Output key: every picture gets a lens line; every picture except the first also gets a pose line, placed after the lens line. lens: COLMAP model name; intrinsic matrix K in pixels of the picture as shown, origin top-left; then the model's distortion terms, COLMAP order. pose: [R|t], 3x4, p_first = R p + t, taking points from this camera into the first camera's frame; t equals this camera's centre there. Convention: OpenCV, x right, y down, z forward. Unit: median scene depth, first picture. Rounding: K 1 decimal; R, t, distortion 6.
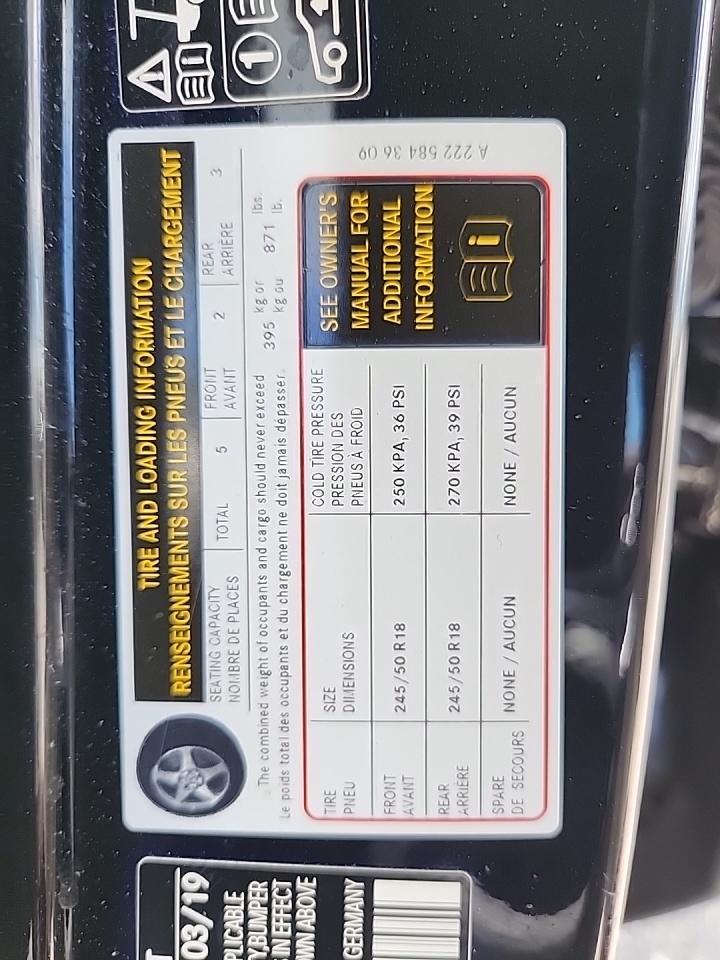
lens RADIAL K [[641.8, 0, 360.0], [0, 641.8, 480.0], [0, 0, 1]] dist [0.042201, -0.028398]
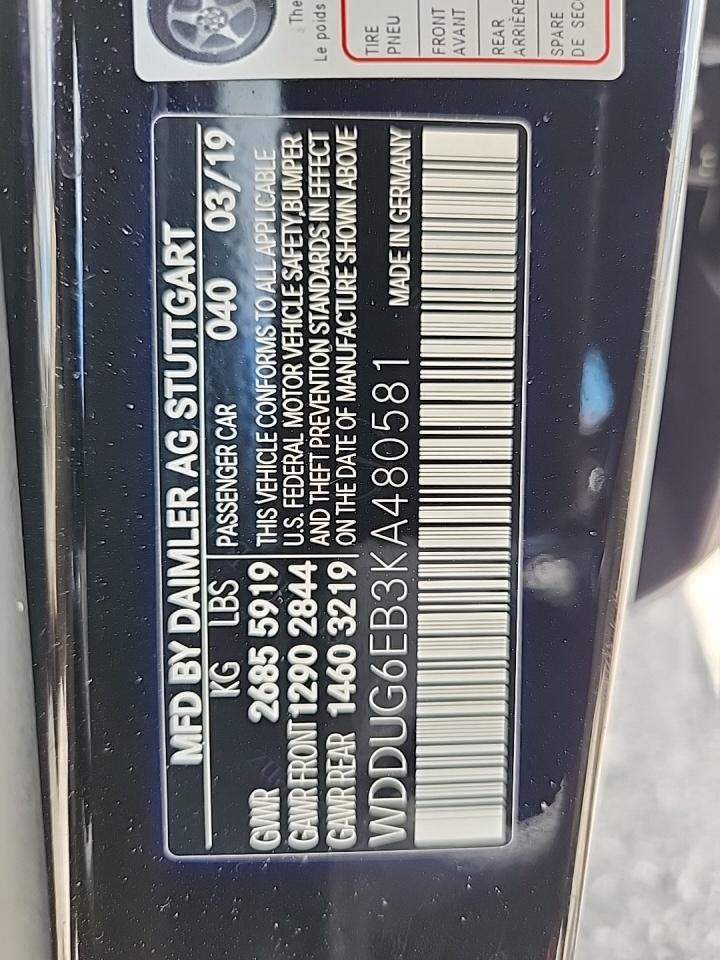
lens RADIAL K [[641.8, 0, 360.0], [0, 641.8, 480.0], [0, 0, 1]] dist [0.042201, -0.028398]
pose [[0.997335, -0.017633, 0.070801, -0.134964], [0.019734, 0.999382, -0.029084, 1.115726], [-0.070245, 0.030403, 0.997066, 0.128443]]
